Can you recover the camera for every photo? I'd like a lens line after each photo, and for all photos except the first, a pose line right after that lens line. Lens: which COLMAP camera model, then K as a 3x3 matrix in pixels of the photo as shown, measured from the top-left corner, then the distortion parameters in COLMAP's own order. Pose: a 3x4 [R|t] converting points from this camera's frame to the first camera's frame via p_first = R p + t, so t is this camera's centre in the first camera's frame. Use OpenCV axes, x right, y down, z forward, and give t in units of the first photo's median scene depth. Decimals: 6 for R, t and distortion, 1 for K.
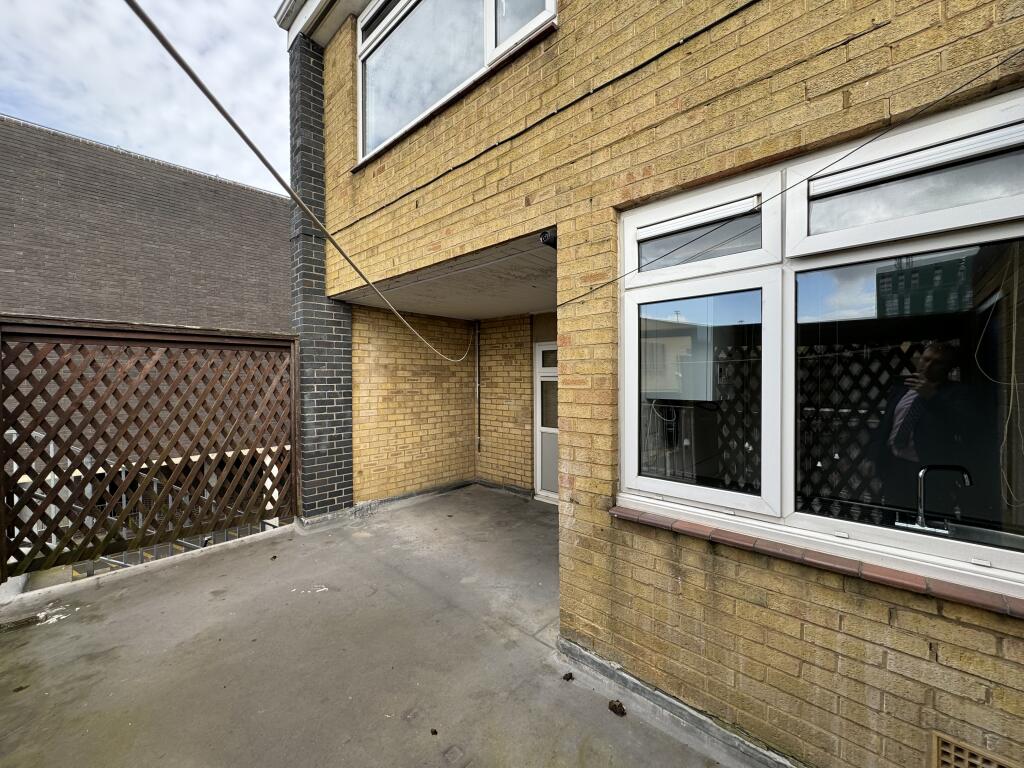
lens RADIAL K [[408.2, 0, 512.3], [0, 408.2, 382.5], [0, 0, 1]] dist [-0.000722, 0.000353]
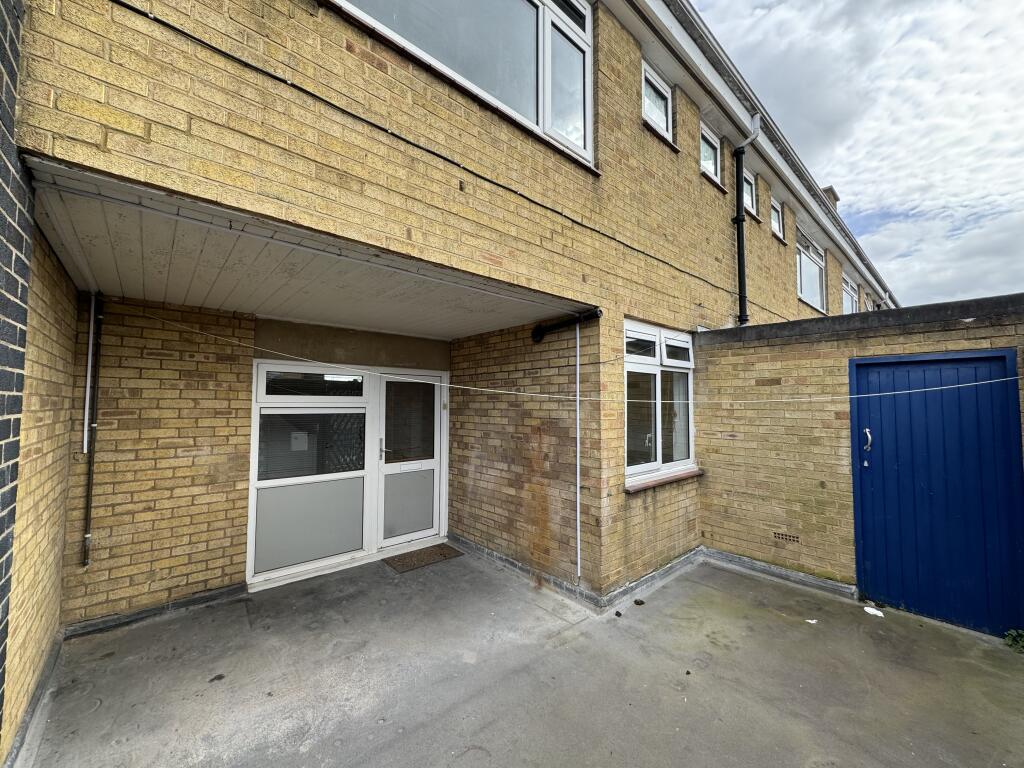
lens RADIAL K [[408.2, 0, 512.3], [0, 408.2, 382.5], [0, 0, 1]] dist [-0.000722, 0.000353]
pose [[0.090669, 0.055612, 0.994327, -1.148359], [0.005943, 0.998392, -0.056382, -0.031666], [-0.995863, 0.011021, 0.090193, 1.002506]]
